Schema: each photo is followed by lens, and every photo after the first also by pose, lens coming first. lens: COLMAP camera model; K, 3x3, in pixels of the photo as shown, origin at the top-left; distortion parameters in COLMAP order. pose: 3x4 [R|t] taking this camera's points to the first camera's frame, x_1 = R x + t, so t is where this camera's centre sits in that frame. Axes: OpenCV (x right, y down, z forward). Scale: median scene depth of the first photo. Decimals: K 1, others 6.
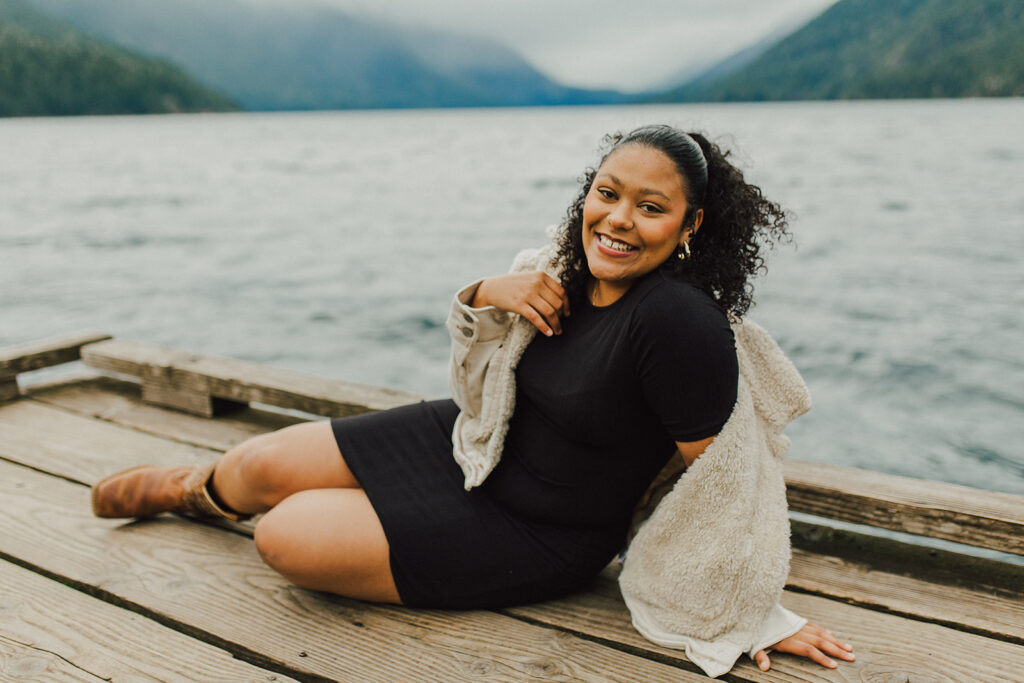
lens RADIAL K [[986.7, 0, 512.0], [0, 986.7, 341.5], [0, 0, 1]] dist [-0.010452, 0.001363]
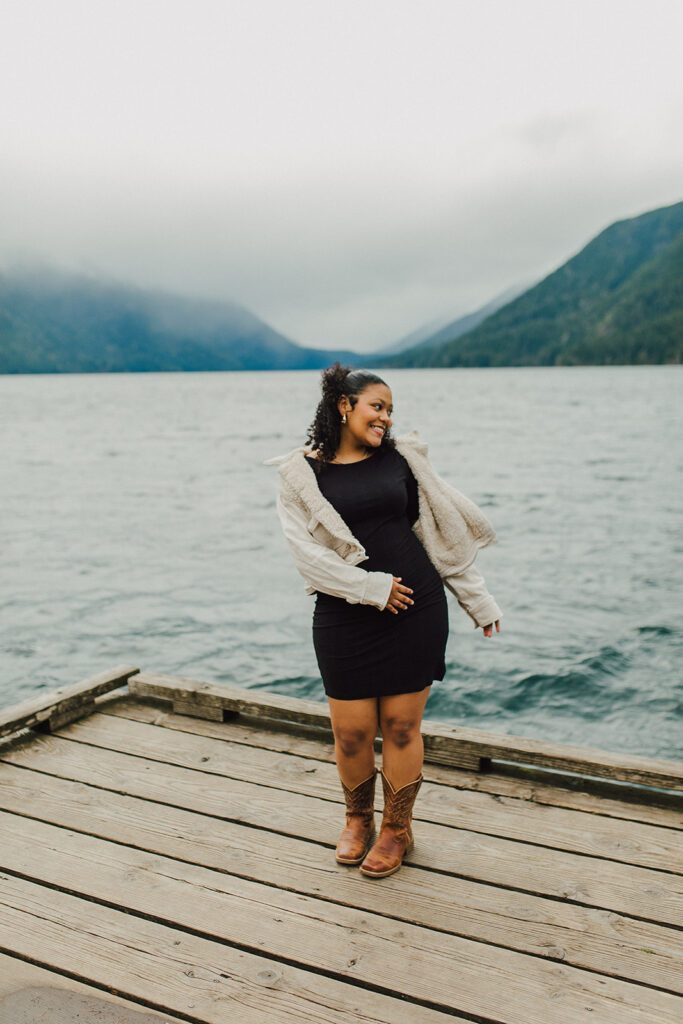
lens RADIAL K [[968.4, 0, 341.5], [0, 968.4, 512.0], [0, 0, 1]] dist [-0.003652, 0.014132]
pose [[0.995219, -0.005555, 0.097512, -0.382653], [0.013257, 0.996825, -0.078513, -0.220281], [-0.096766, 0.079431, 0.992133, -1.032615]]
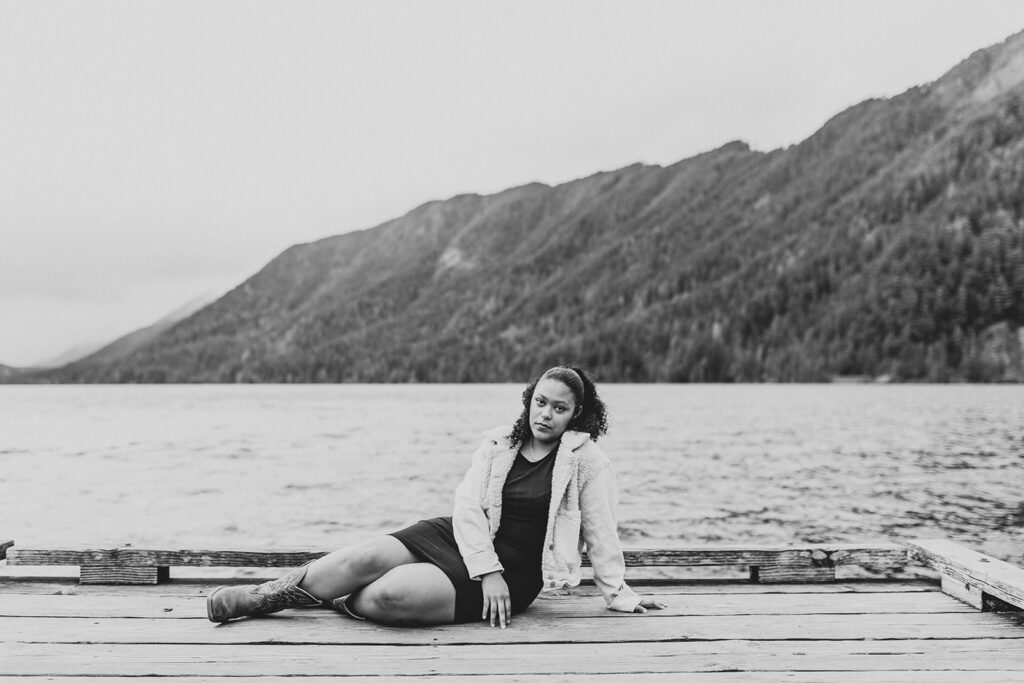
lens RADIAL K [[986.7, 0, 512.0], [0, 986.7, 341.5], [0, 0, 1]] dist [-0.010452, 0.001363]
pose [[0.827974, 0.045862, 0.558887, -0.976358], [0.110741, 0.963650, -0.243137, 0.201354], [-0.549722, 0.263203, 0.792798, -0.604779]]
